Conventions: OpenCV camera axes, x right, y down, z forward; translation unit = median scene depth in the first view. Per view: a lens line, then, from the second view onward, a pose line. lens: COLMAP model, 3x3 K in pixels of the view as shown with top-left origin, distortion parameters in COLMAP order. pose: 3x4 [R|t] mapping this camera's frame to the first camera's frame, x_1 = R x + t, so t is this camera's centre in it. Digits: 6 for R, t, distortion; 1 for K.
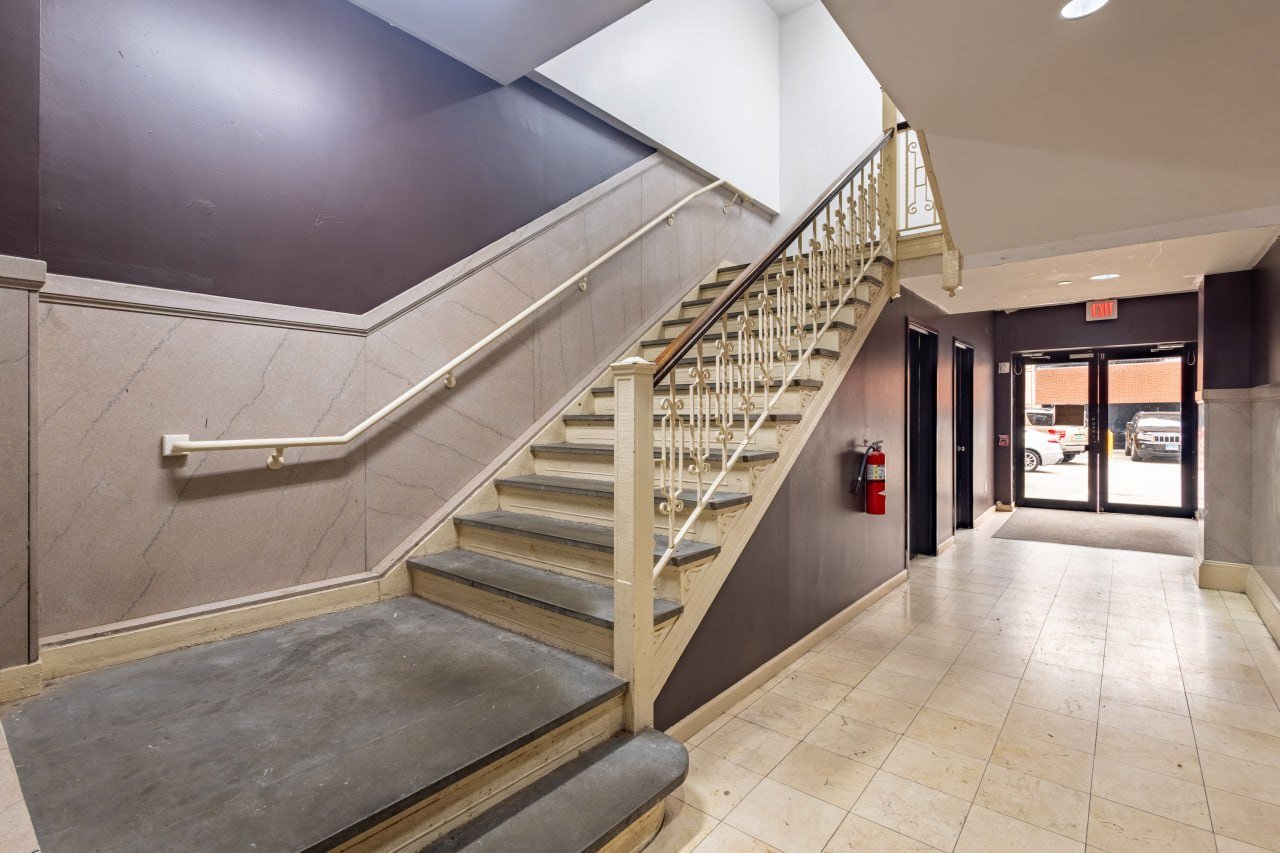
lens RADIAL K [[577.2, 0, 640.0], [0, 577.2, 426.5], [0, 0, 1]] dist [0.000464, 0.000098]
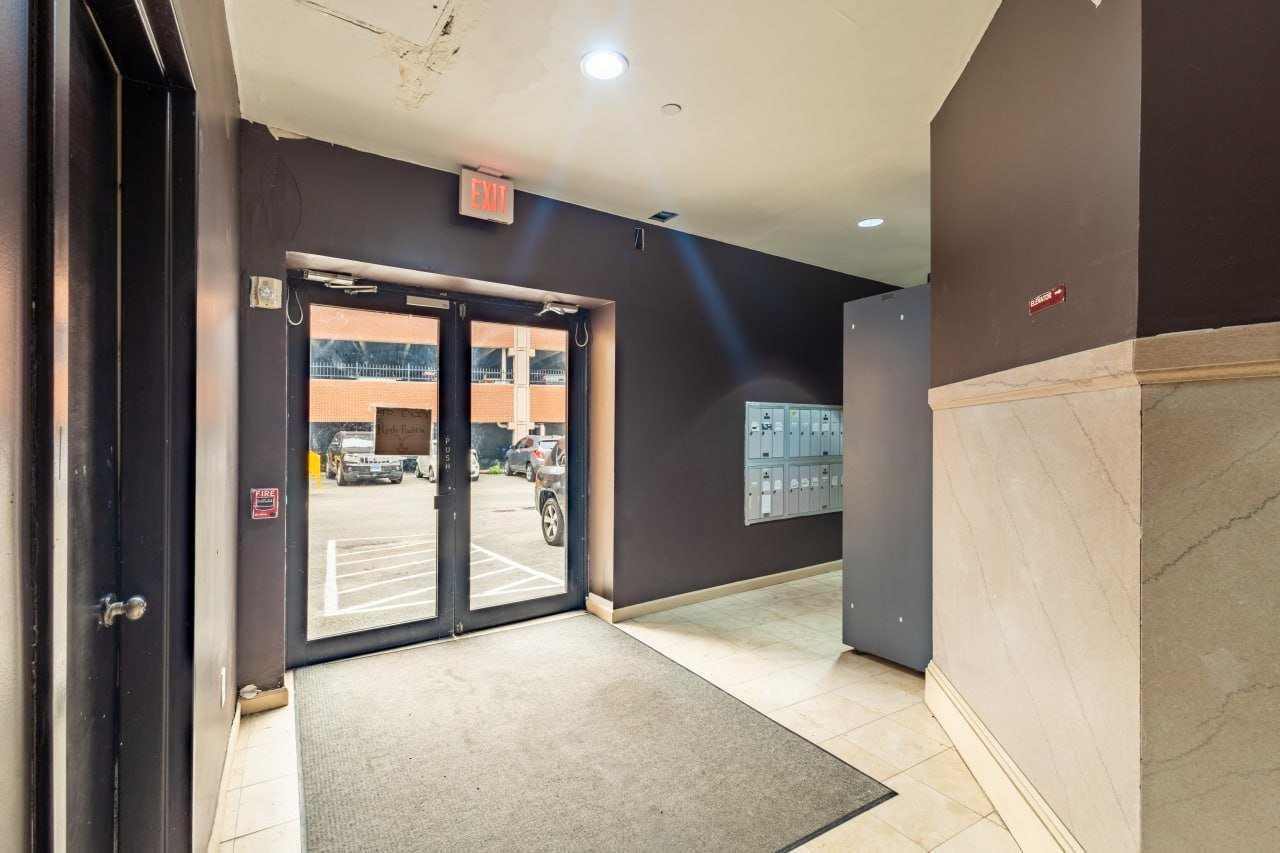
lens RADIAL K [[577.2, 0, 640.0], [0, 577.2, 426.5], [0, 0, 1]] dist [0.000464, 0.000098]
pose [[0.318816, 0.016323, 0.947676, 0.362348], [0.017433, 0.999582, -0.023082, -0.009729], [-0.947656, 0.023880, 0.318398, 0.655333]]
